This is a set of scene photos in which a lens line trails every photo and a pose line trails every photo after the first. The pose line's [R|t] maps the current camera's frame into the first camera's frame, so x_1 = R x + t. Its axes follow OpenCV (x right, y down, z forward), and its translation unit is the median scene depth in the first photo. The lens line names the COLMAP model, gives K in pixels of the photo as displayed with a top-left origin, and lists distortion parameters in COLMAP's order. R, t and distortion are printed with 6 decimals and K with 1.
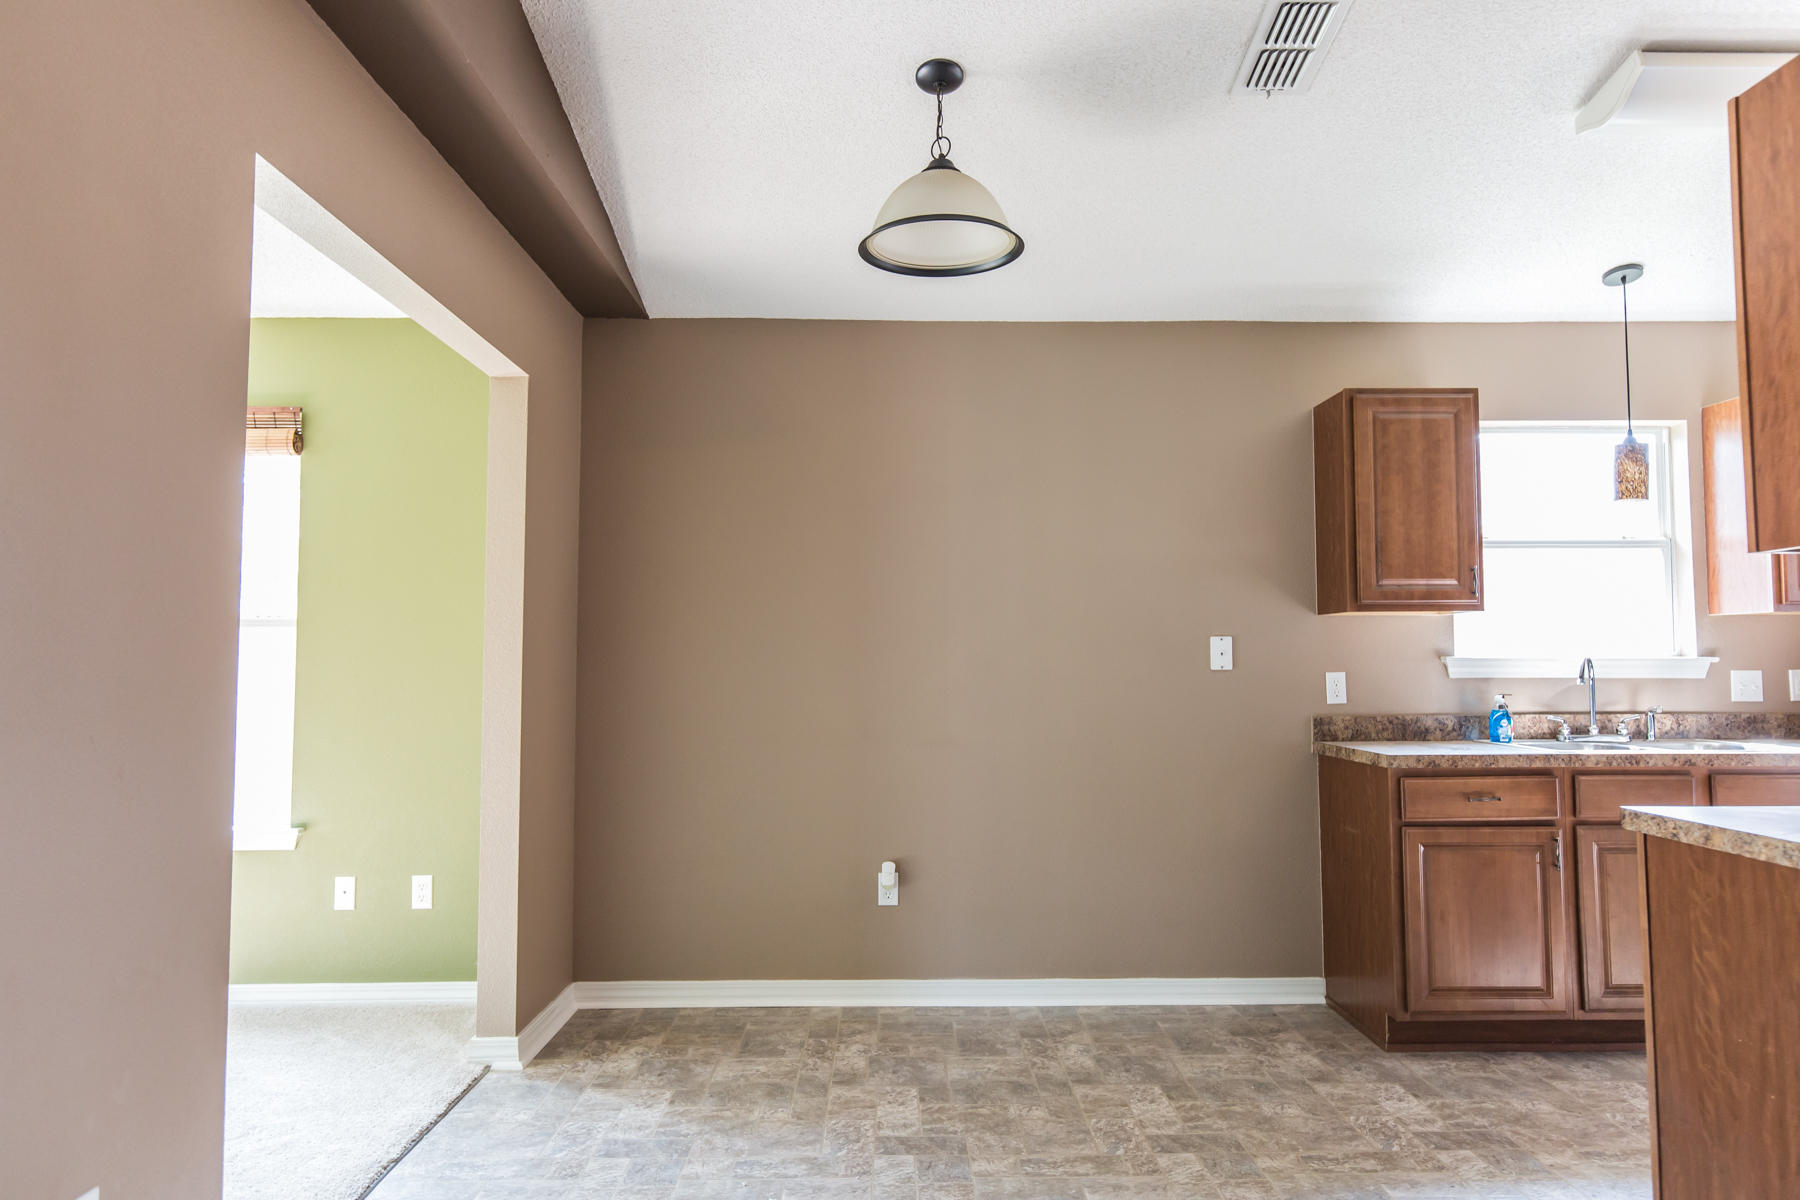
lens RADIAL K [[1133.9, 0, 899.1], [0, 1133.9, 596.9], [0, 0, 1]] dist [0.004972, 0.000667]
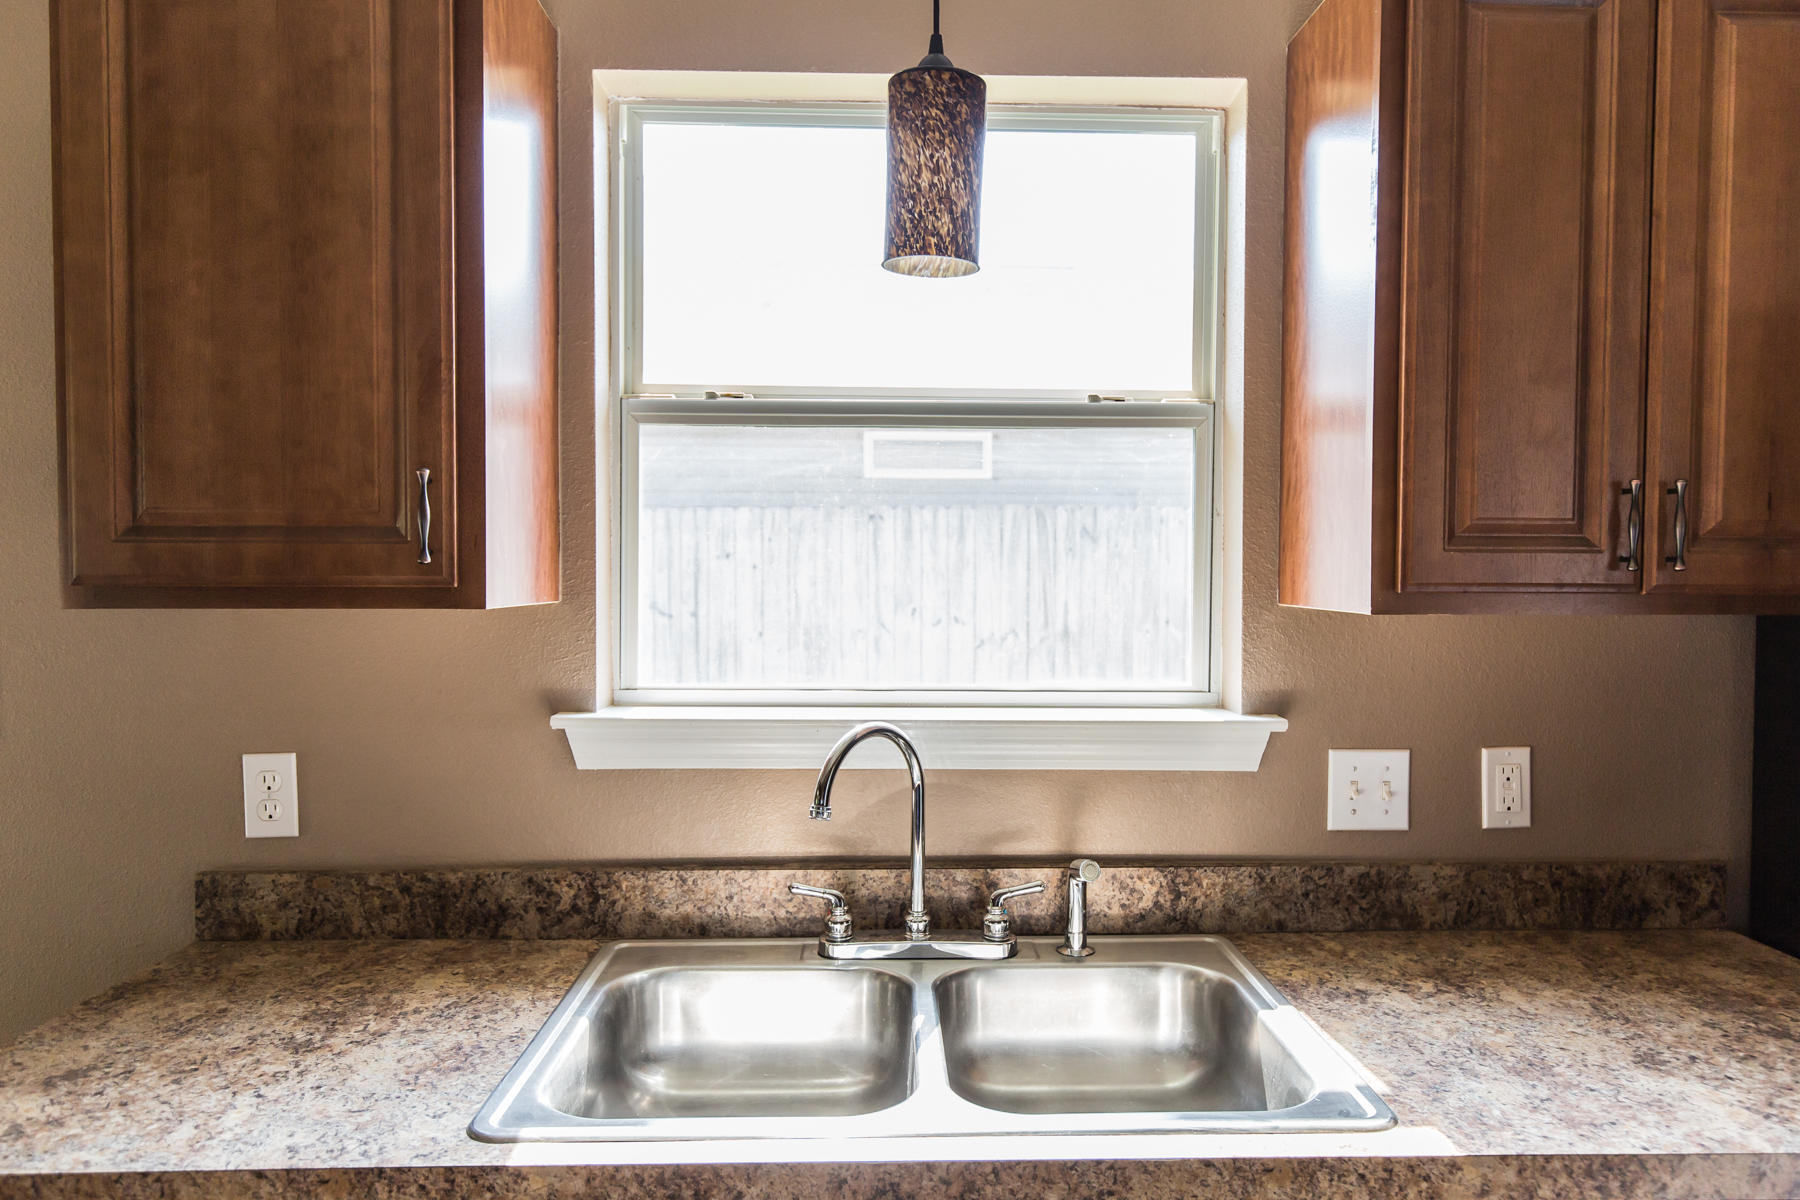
lens RADIAL K [[1181.4, 0, 903.3], [0, 1181.4, 607.0], [0, 0, 1]] dist [0.008045, -0.000059]
pose [[0.999861, 0.006299, 0.015467, 0.586955], [-0.007658, 0.995961, 0.089464, -0.017822], [-0.014841, -0.089570, 0.995870, 0.615718]]
